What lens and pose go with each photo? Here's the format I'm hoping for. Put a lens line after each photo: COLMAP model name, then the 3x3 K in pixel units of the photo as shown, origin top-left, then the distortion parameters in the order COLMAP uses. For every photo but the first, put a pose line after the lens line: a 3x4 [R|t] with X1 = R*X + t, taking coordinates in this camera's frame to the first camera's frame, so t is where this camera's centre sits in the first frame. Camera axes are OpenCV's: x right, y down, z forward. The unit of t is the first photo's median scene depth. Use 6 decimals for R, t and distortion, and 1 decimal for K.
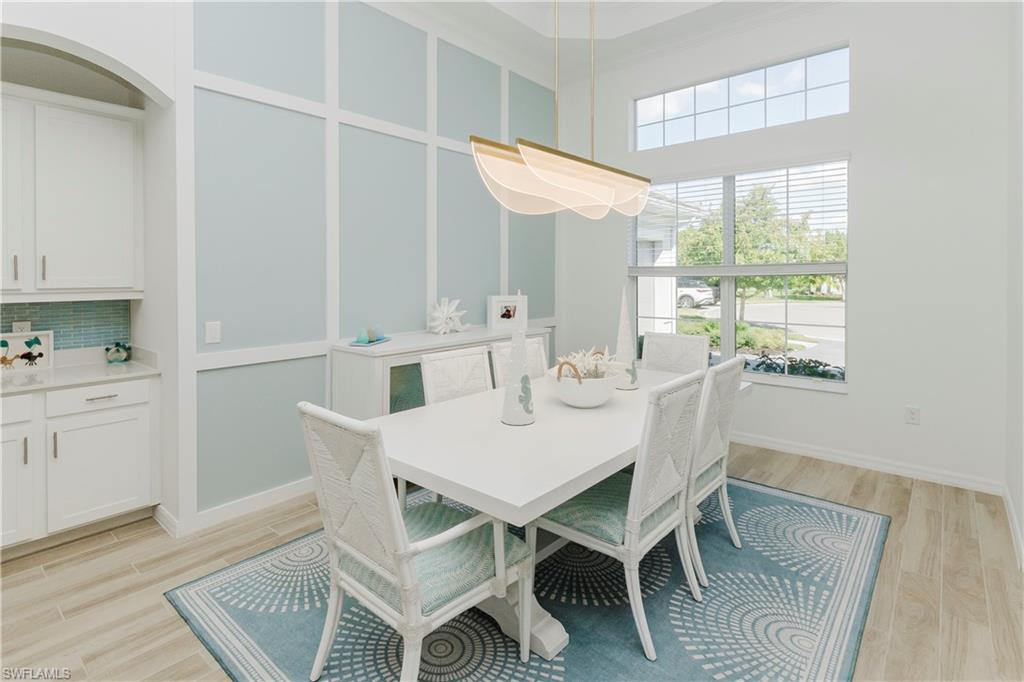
lens RADIAL K [[501.3, 0, 512.0], [0, 501.3, 341.0], [0, 0, 1]] dist [-0.000223, -0.000128]
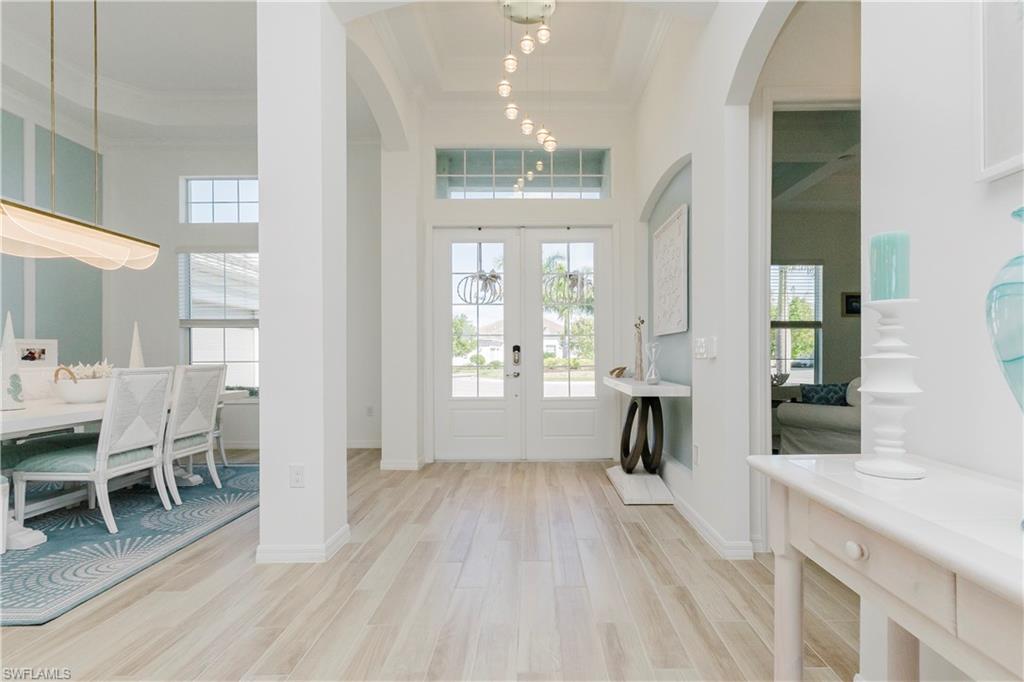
lens RADIAL K [[504.3, 0, 517.4], [0, 504.3, 369.0], [0, 0, 1]] dist [0.001824, 0.000205]
pose [[0.768730, -0.020872, 0.639232, 0.095599], [0.082708, 0.994319, -0.066997, 0.125052], [-0.634203, 0.104372, 0.766090, -0.430415]]
